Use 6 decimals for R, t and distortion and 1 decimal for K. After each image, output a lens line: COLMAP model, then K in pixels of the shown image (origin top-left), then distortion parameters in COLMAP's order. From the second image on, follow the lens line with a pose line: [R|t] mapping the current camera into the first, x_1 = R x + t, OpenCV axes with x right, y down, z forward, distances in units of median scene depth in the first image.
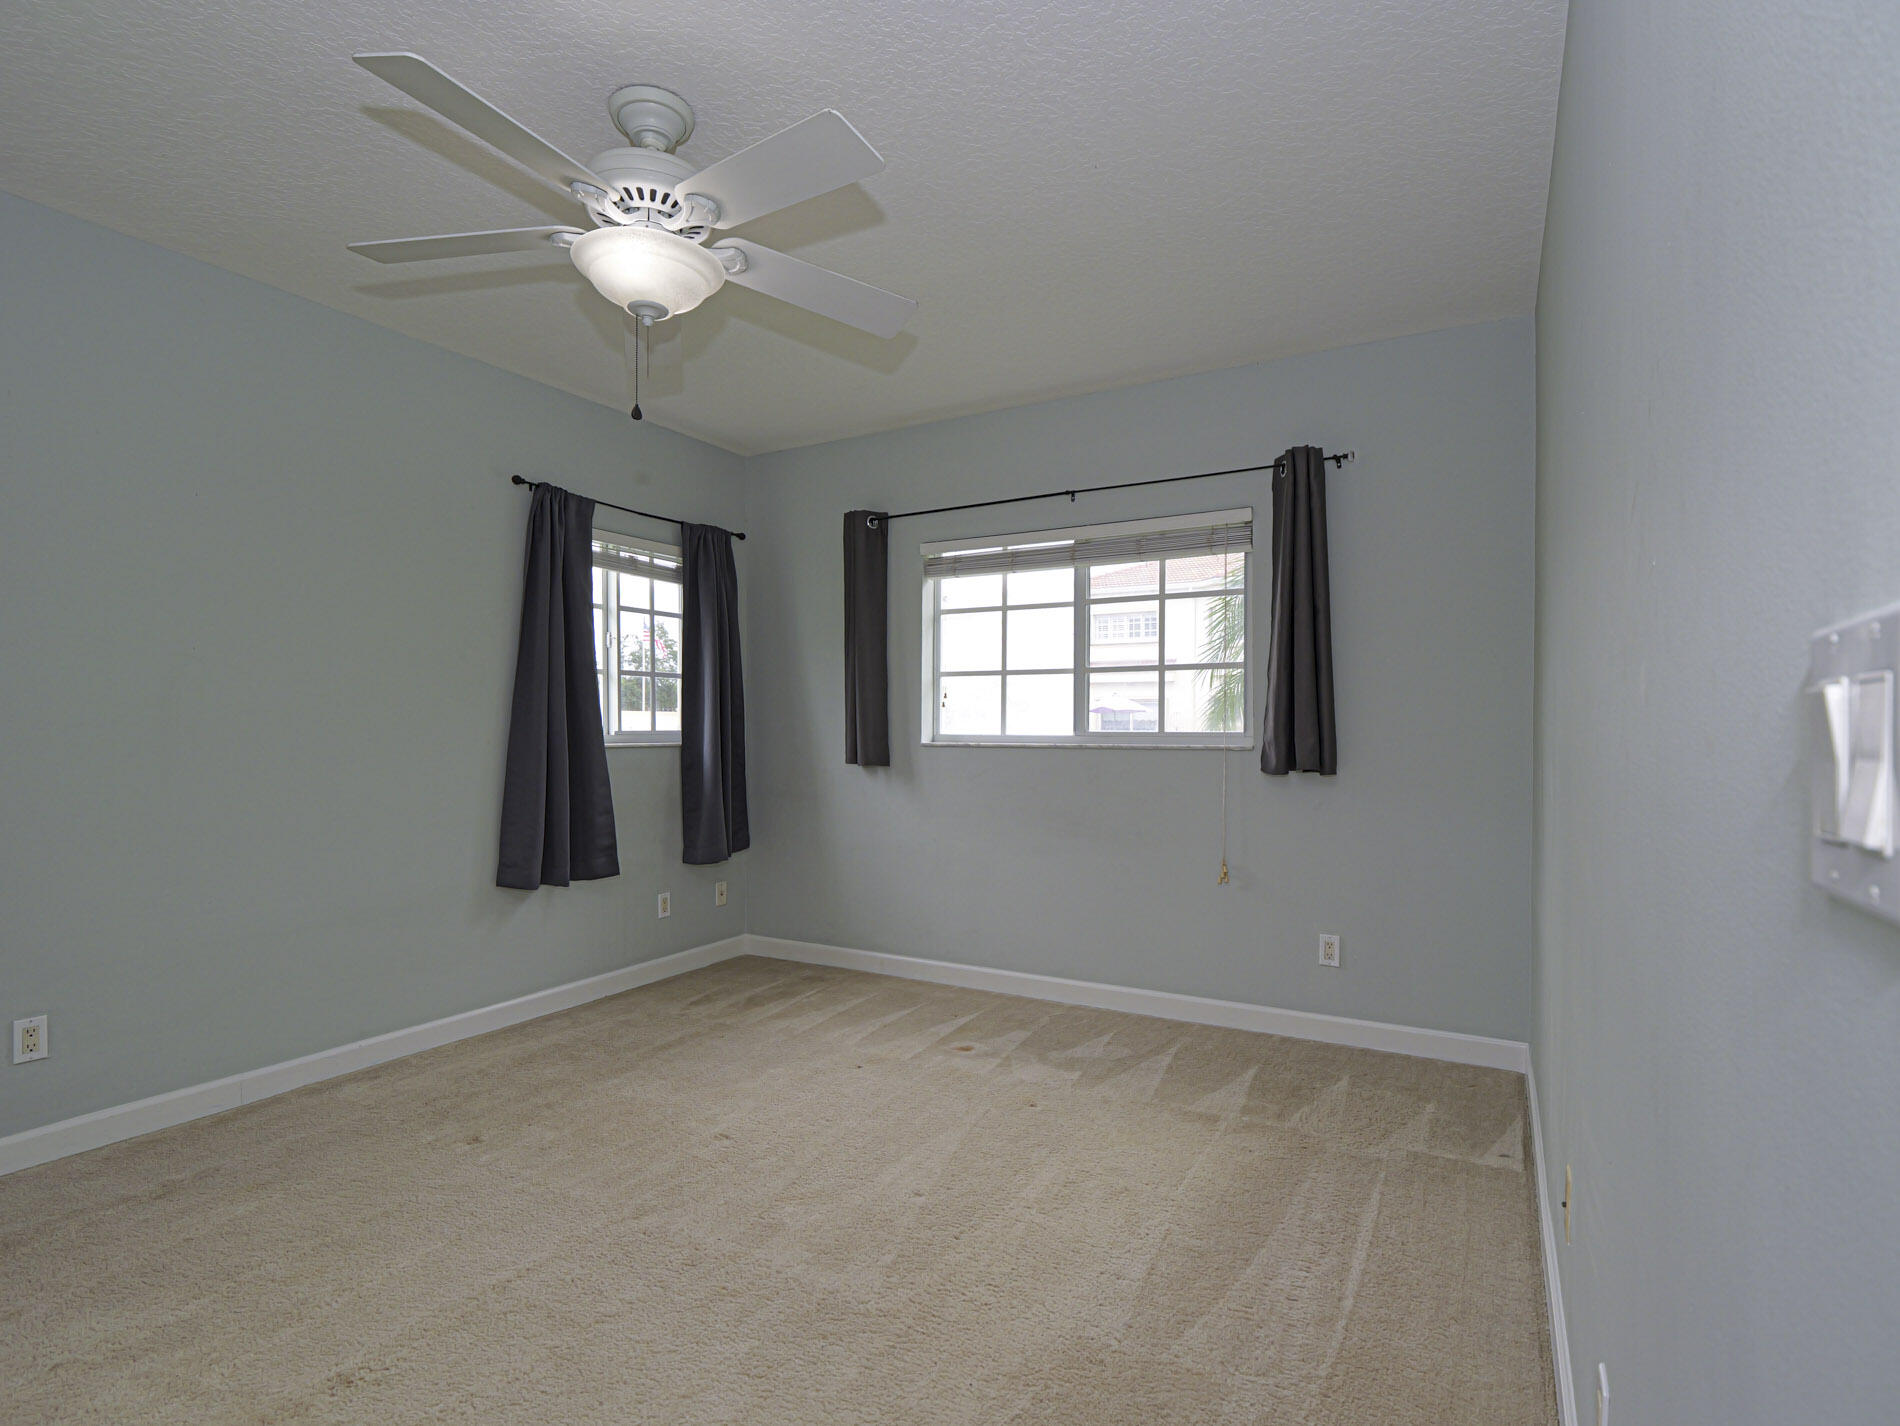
lens RADIAL K [[939.1, 0, 1008.3], [0, 939.1, 736.3], [0, 0, 1]] dist [-0.012320, -0.000342]
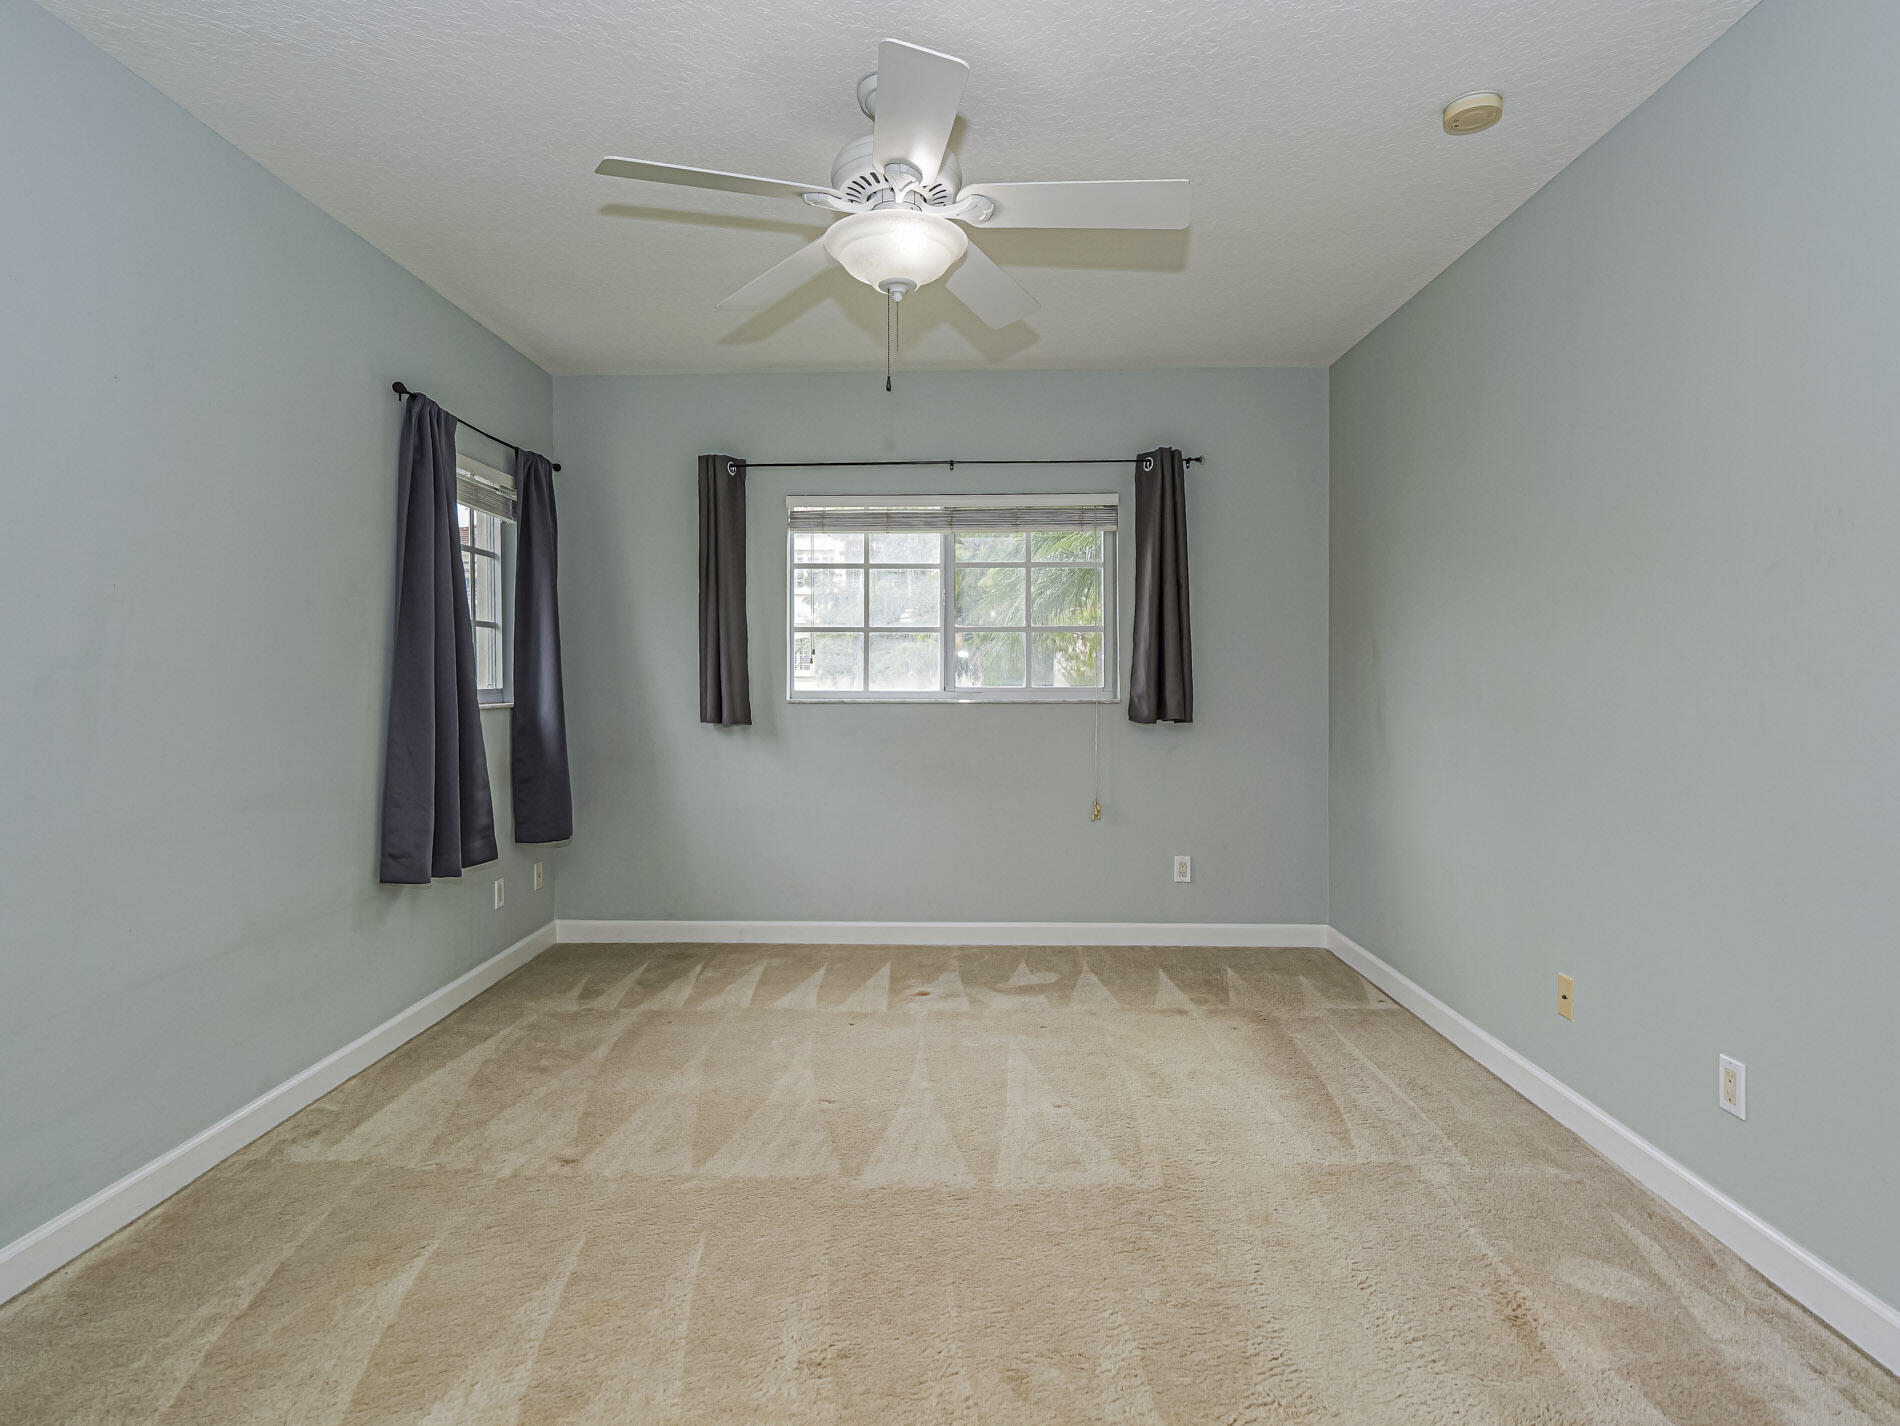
lens RADIAL K [[1031.9, 0, 886.6], [0, 1031.9, 684.8], [0, 0, 1]] dist [-0.001179, 0.000069]
pose [[0.889402, -0.006022, 0.457085, -0.551959], [0.006360, 0.999979, 0.000799, -0.010348], [-0.457081, 0.002197, 0.889423, -0.002008]]
